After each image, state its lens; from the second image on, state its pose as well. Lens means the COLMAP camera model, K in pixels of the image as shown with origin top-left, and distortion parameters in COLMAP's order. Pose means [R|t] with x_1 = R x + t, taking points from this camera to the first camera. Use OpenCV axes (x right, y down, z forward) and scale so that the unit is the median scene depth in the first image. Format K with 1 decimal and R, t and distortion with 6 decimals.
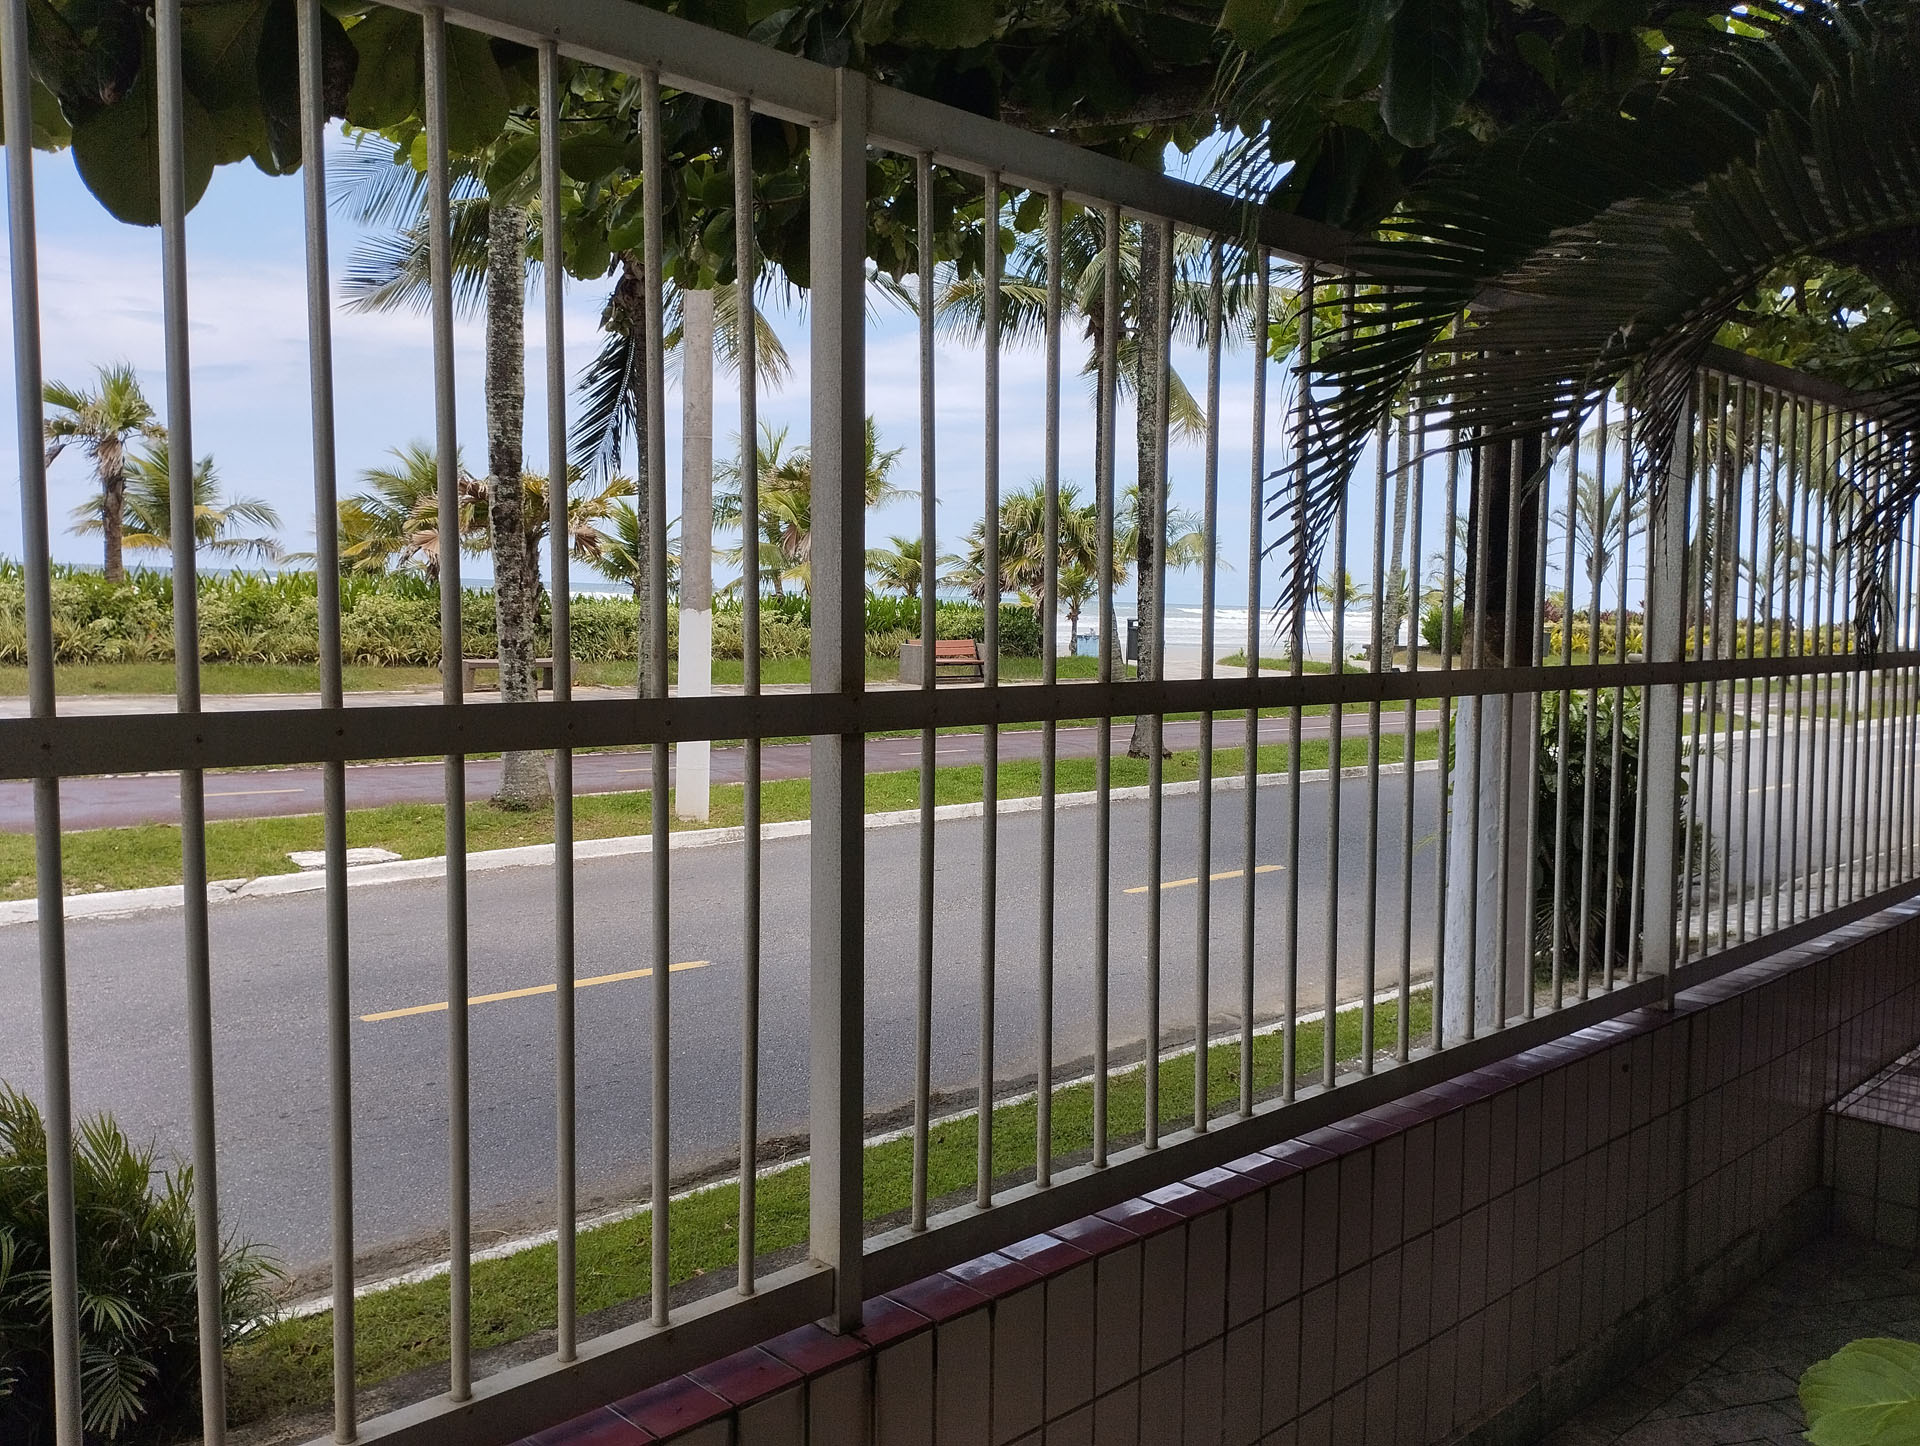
lens RADIAL K [[1593.8, 0, 968.6], [0, 1593.8, 728.8], [0, 0, 1]] dist [0.099784, -0.138331]
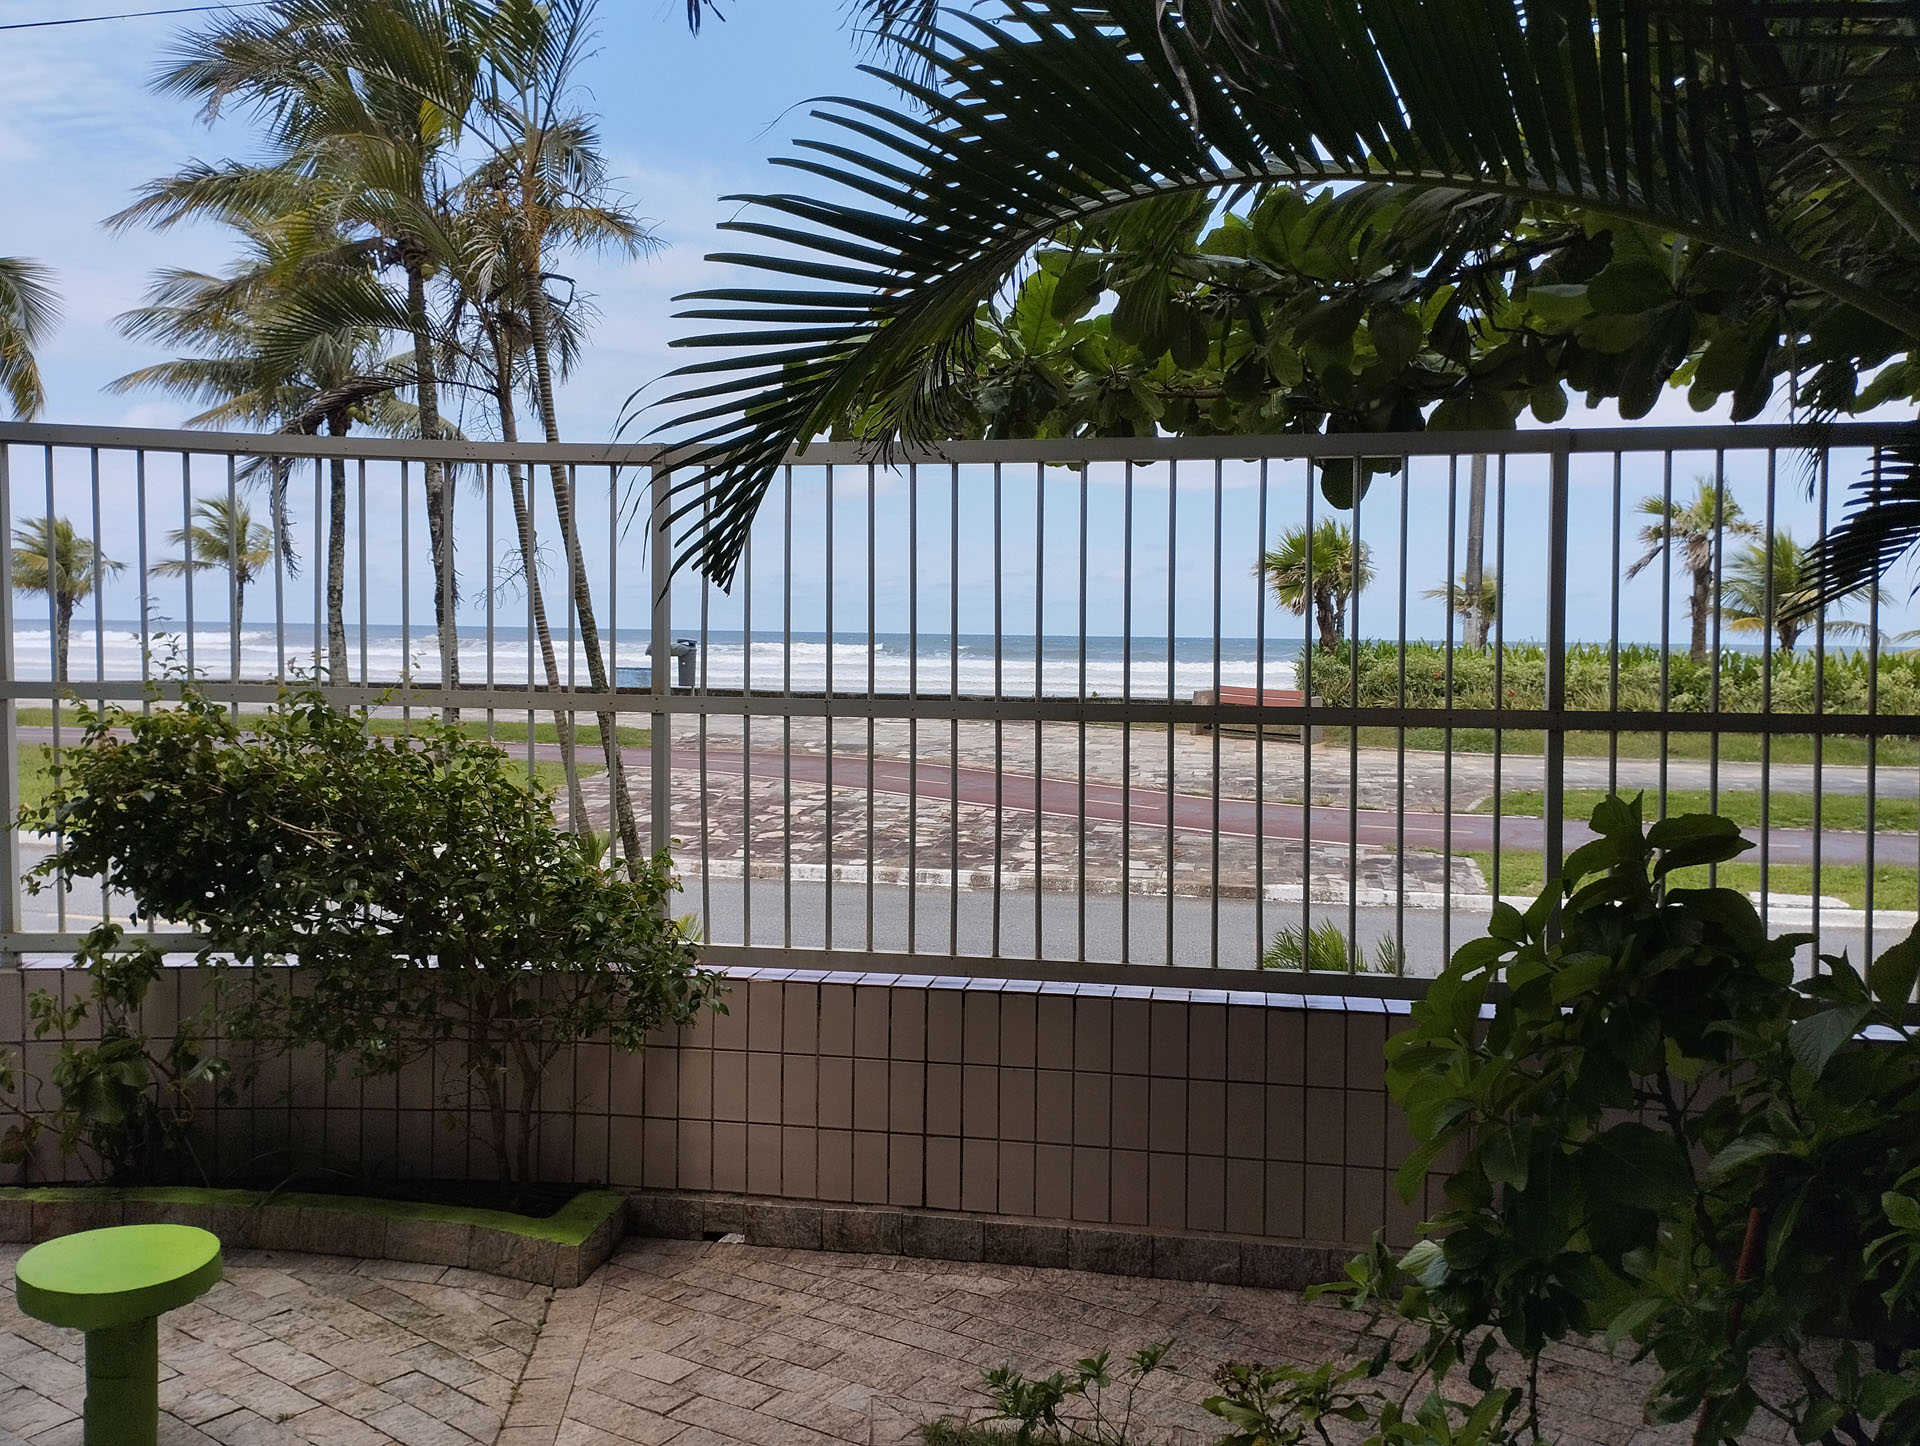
lens RADIAL K [[1593.8, 0, 968.6], [0, 1593.8, 728.8], [0, 0, 1]] dist [0.099784, -0.138331]
pose [[0.577035, 0.022791, -0.816401, 0.108572], [-0.063043, 0.997871, -0.016701, 0.007721], [0.814283, 0.061105, 0.577243, -0.074379]]
